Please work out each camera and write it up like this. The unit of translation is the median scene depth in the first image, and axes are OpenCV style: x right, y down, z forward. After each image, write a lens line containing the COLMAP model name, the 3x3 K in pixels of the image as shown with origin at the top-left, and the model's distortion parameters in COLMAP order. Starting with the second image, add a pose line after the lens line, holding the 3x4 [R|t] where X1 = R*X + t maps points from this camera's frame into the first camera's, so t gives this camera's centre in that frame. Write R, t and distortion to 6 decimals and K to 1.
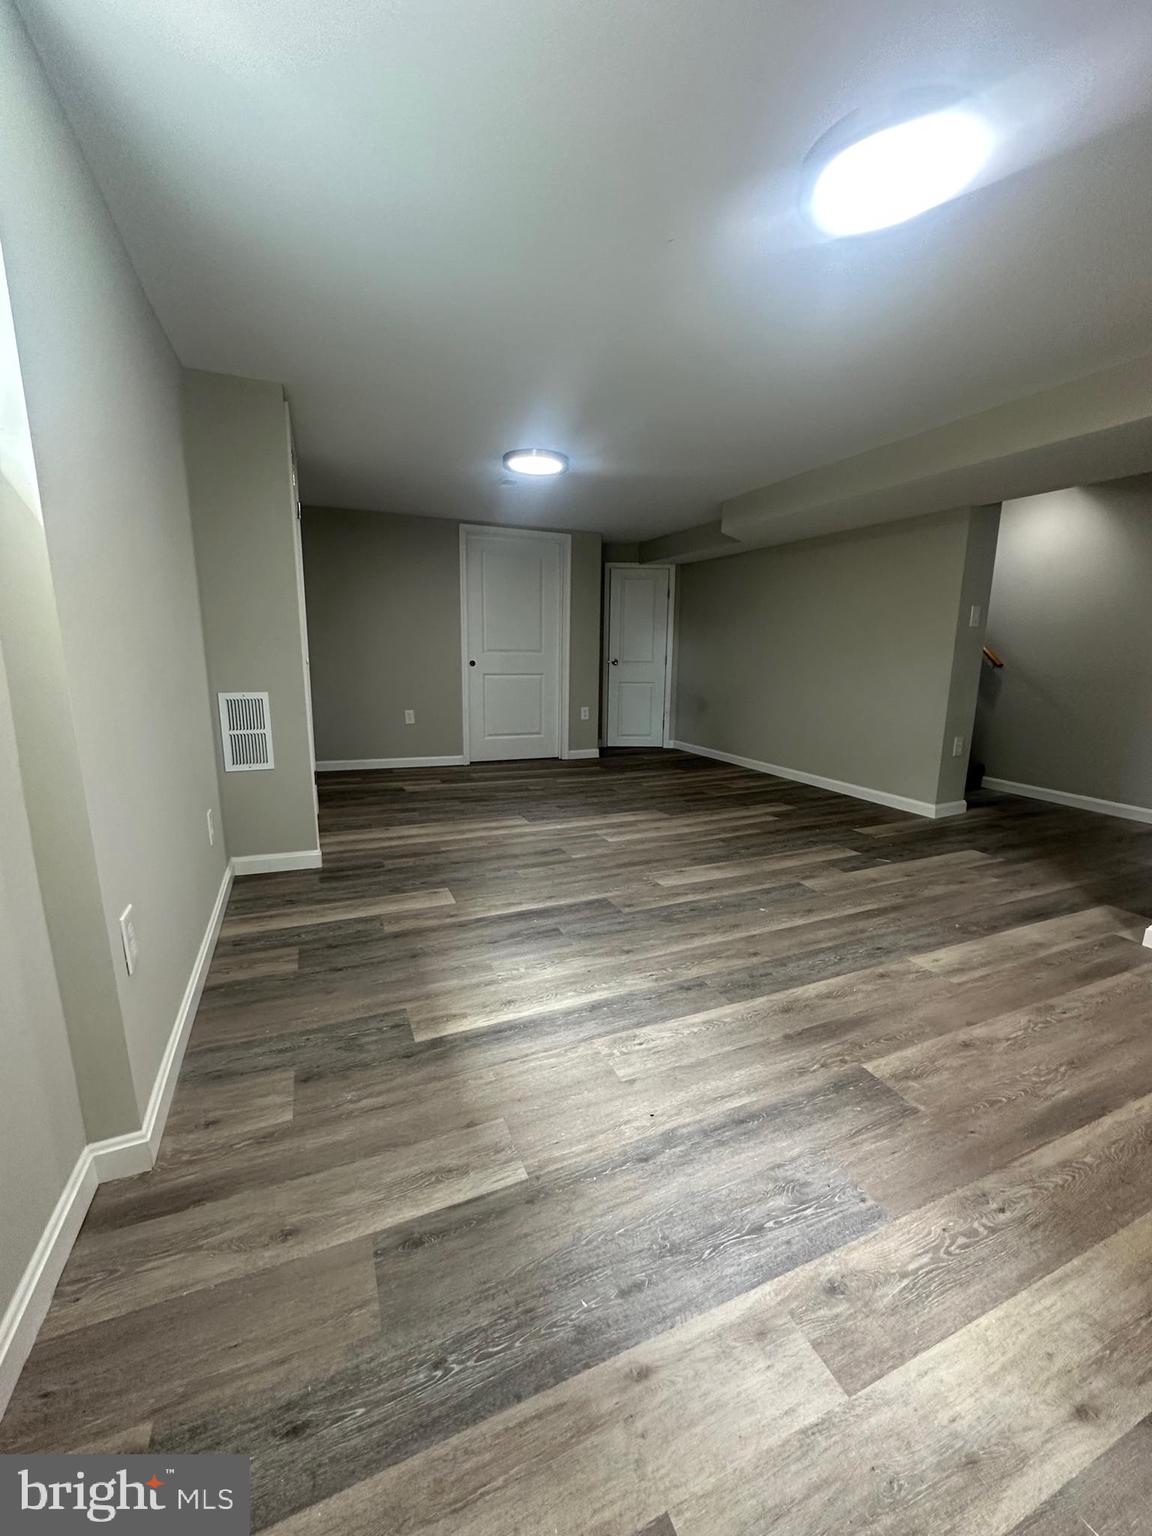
lens RADIAL K [[611.9, 0, 576.0], [0, 611.9, 768.0], [0, 0, 1]] dist [-0.020926, 0.000035]
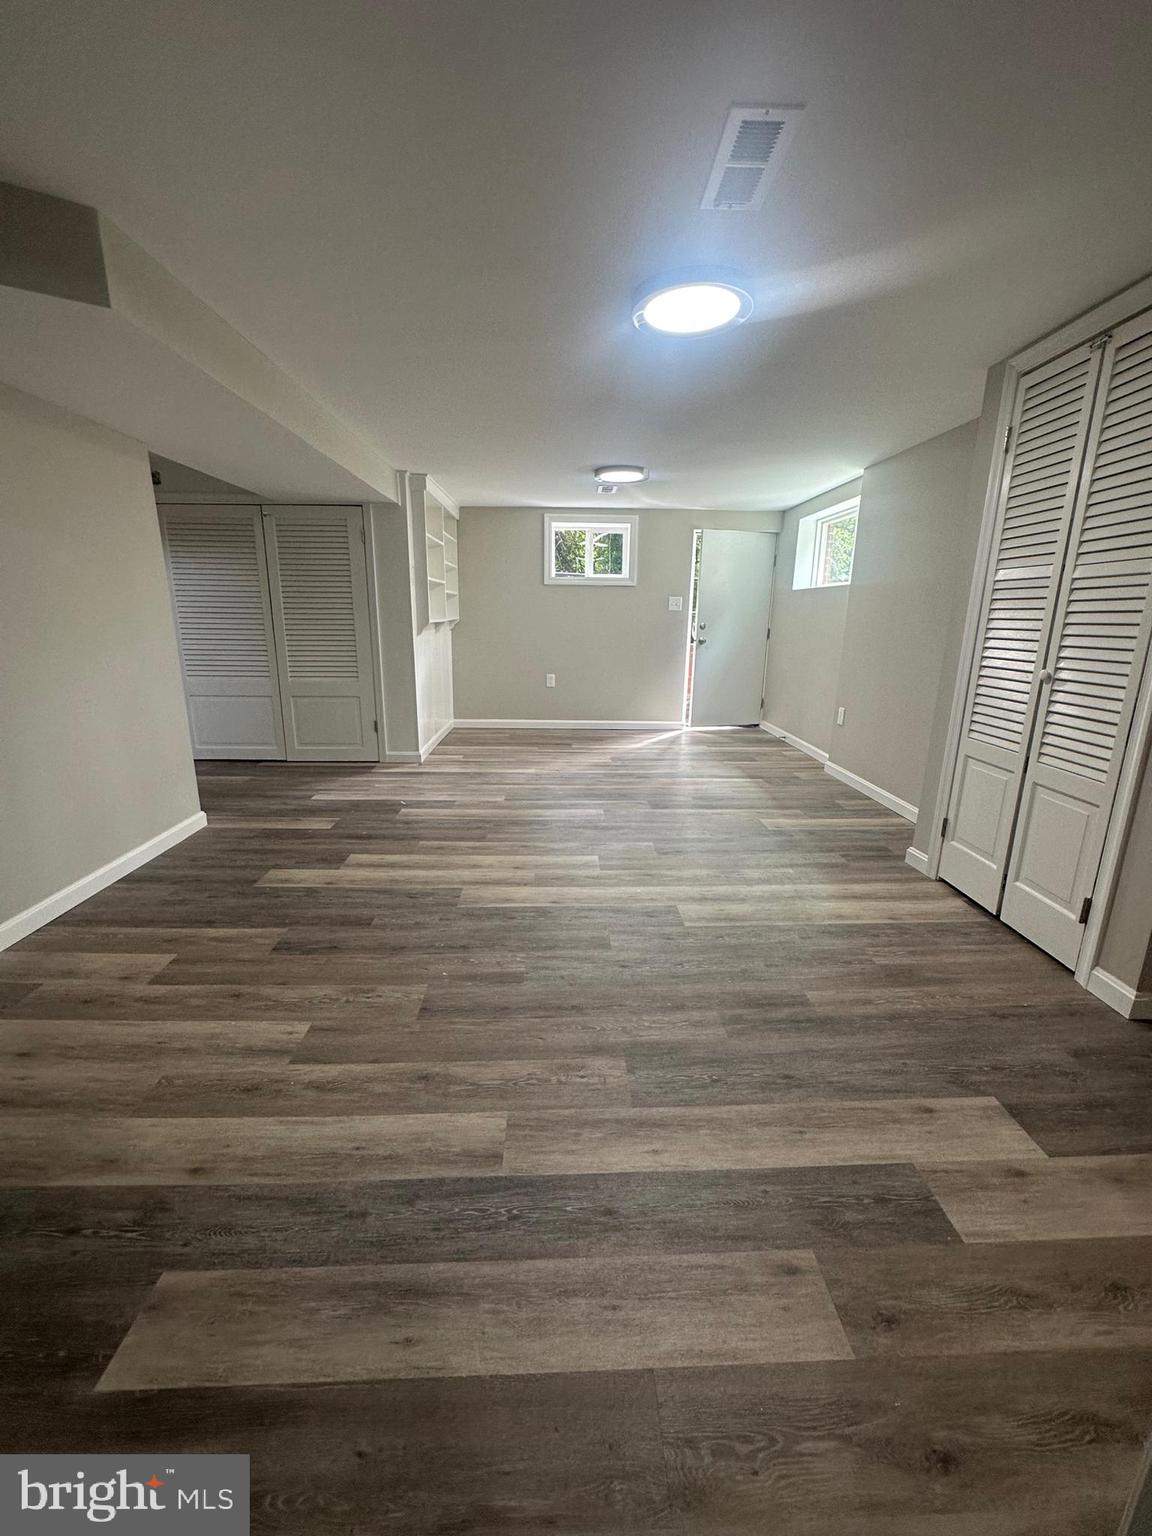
lens RADIAL K [[611.9, 0, 576.0], [0, 611.9, 768.0], [0, 0, 1]] dist [-0.020926, 0.000035]
pose [[-0.931553, -0.107037, 0.347494, -0.204502], [0.050418, 0.908432, 0.414980, -0.354870], [-0.360093, 0.404096, -0.840856, 1.665412]]
